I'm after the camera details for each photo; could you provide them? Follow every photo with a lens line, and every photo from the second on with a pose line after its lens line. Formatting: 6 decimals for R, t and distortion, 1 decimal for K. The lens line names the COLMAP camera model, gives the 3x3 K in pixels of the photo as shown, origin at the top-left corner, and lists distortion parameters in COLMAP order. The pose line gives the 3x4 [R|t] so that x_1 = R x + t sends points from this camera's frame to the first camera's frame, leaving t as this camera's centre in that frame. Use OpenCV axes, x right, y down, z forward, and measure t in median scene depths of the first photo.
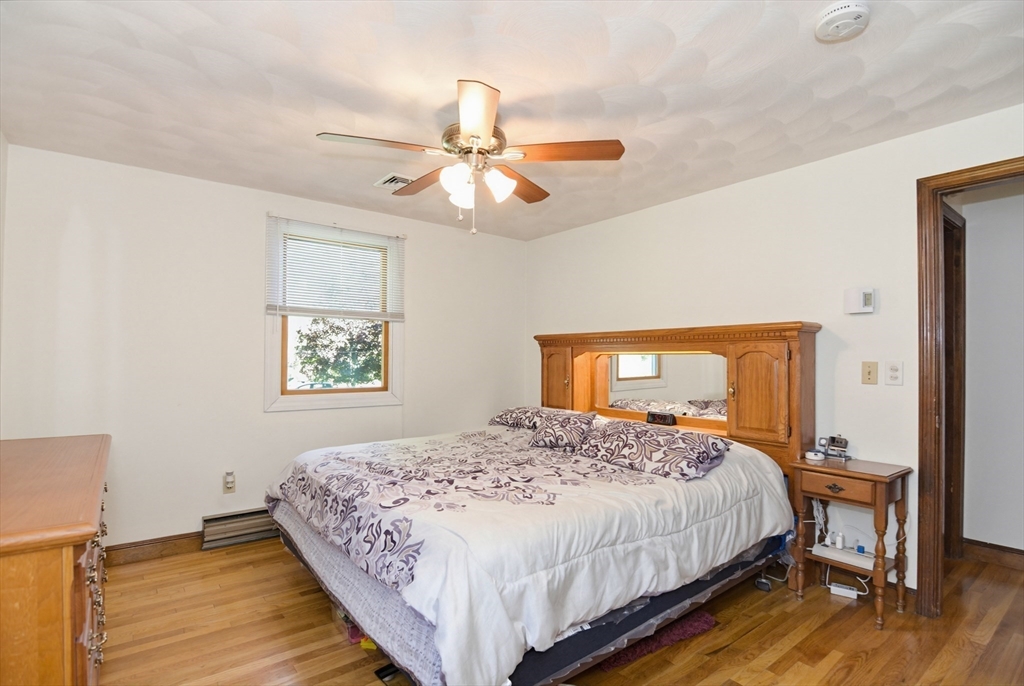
lens RADIAL K [[500.9, 0, 512.8], [0, 500.9, 347.0], [0, 0, 1]] dist [-0.004997, -0.000710]
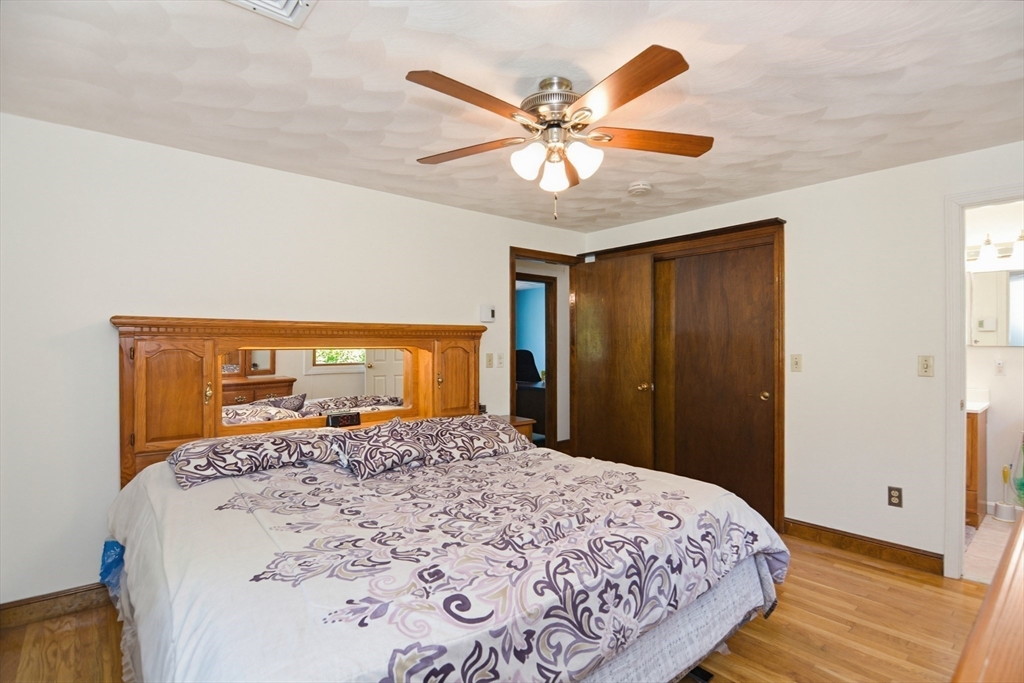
lens RADIAL K [[514.3, 0, 512.0], [0, 514.3, 341.5], [0, 0, 1]] dist [-0.002154, -0.000322]
pose [[-0.061141, 0.001761, 0.998128, -0.927131], [-0.023455, 0.999720, -0.003201, -0.004755], [-0.997854, -0.023607, -0.061083, 1.078124]]
